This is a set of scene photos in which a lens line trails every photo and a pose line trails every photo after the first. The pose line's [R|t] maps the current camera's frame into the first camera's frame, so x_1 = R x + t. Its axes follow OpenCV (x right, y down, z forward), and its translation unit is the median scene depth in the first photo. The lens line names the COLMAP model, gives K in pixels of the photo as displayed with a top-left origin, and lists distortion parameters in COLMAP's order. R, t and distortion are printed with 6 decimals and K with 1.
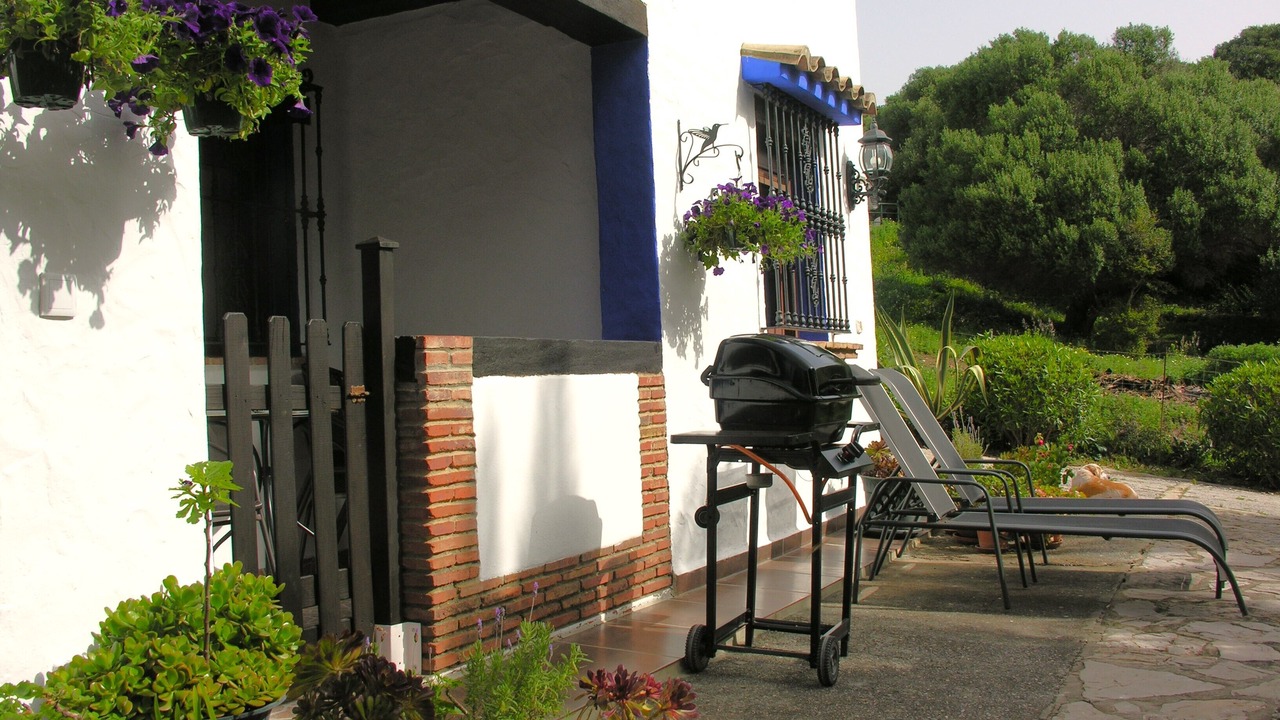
lens RADIAL K [[1330.1, 0, 637.2], [0, 1330.1, 360.5], [0, 0, 1]] dist [-0.167994, 0.000000]
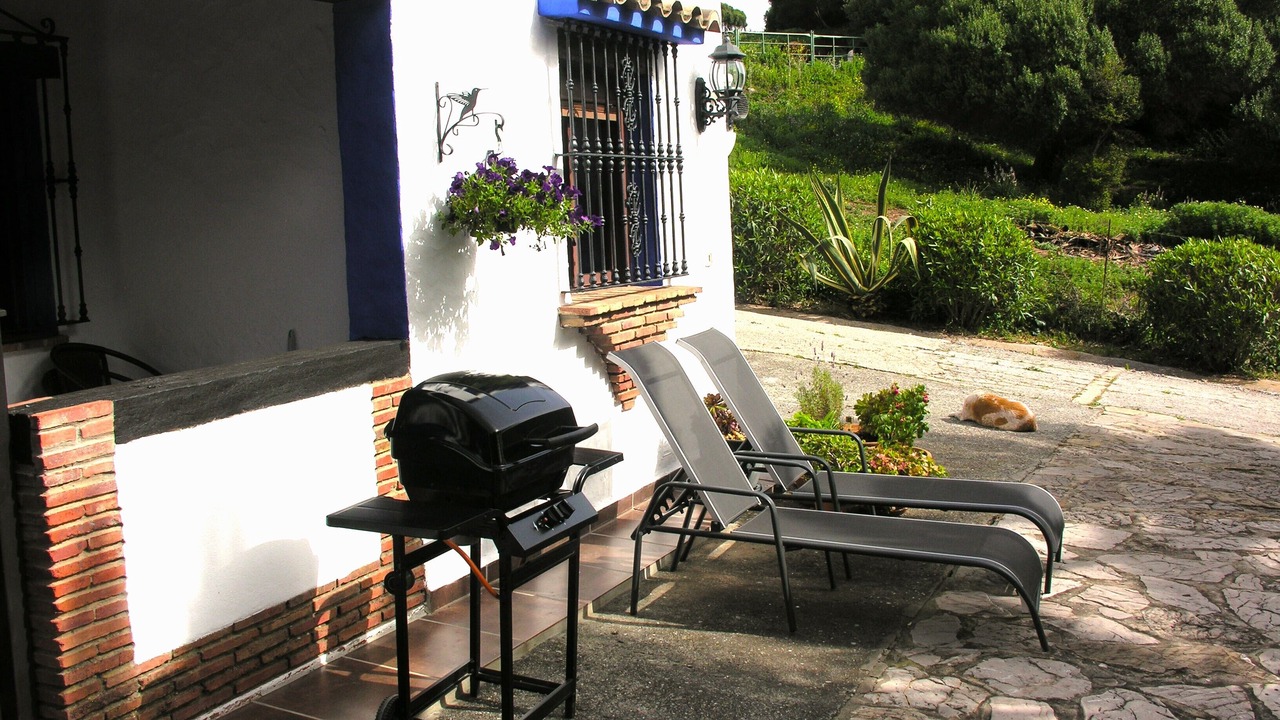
lens RADIAL K [[1330.1, 0, 637.9], [0, 1330.1, 354.9], [0, 0, 1]] dist [-0.167994, 0.000000]
pose [[0.999965, -0.000553, 0.008350, 0.187738], [-0.000543, 0.991432, 0.130626, -0.137250], [-0.008351, -0.130626, 0.991396, 0.119607]]
